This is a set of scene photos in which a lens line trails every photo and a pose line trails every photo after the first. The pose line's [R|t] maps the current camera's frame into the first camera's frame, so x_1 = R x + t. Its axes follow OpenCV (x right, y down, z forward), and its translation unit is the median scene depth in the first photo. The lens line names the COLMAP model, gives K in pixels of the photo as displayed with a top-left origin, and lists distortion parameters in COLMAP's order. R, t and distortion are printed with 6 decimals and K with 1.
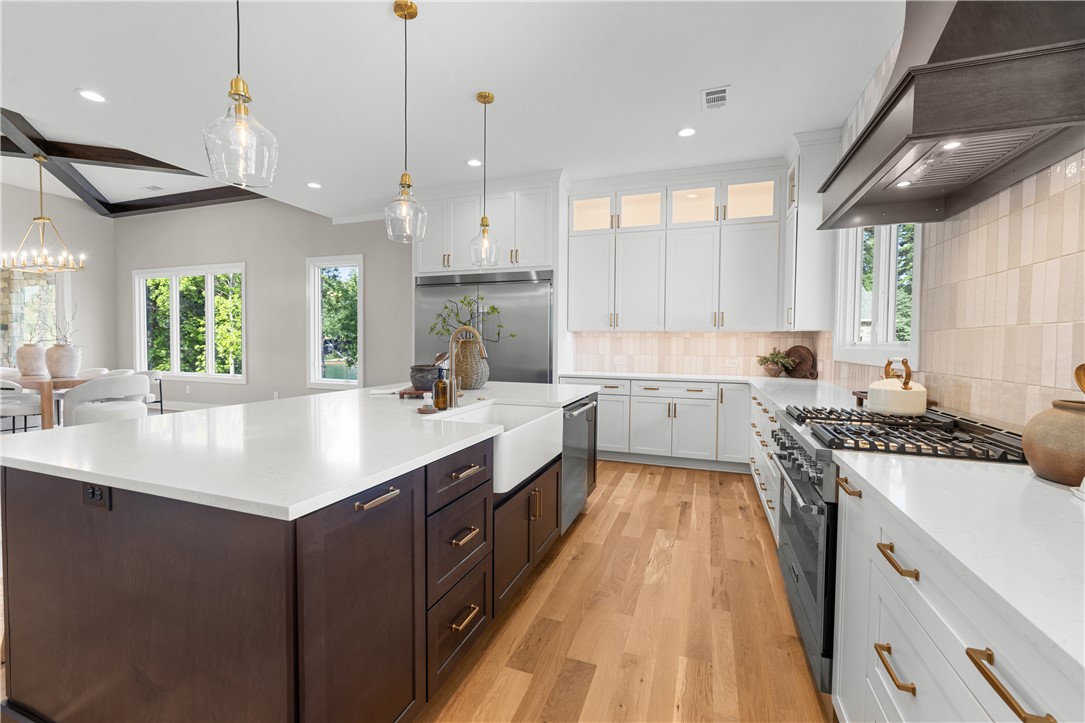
lens RADIAL K [[459.3, 0, 538.5], [0, 459.3, 357.0], [0, 0, 1]] dist [0.000957, -0.000002]
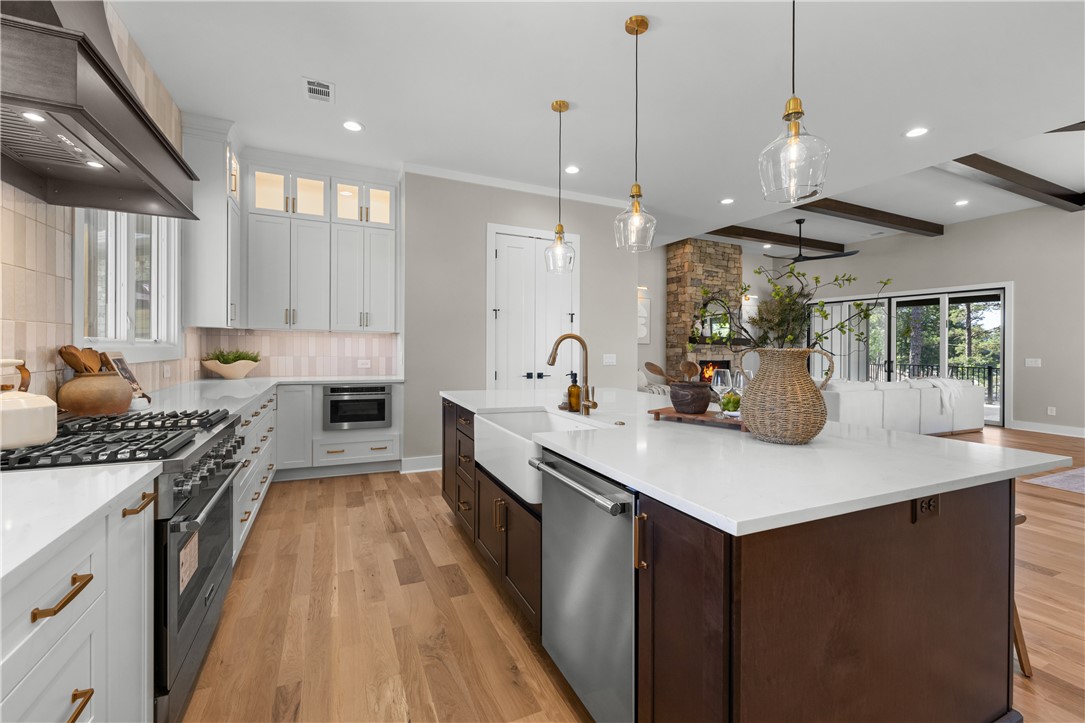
lens RADIAL K [[467.7, 0, 553.5], [0, 467.7, 318.2], [0, 0, 1]] dist [0.000559, -0.000068]
pose [[-0.701060, -0.059841, -0.710587, 0.633245], [-0.041798, 0.998208, -0.042824, -0.050832], [0.711876, -0.000321, -0.702305, 1.736877]]
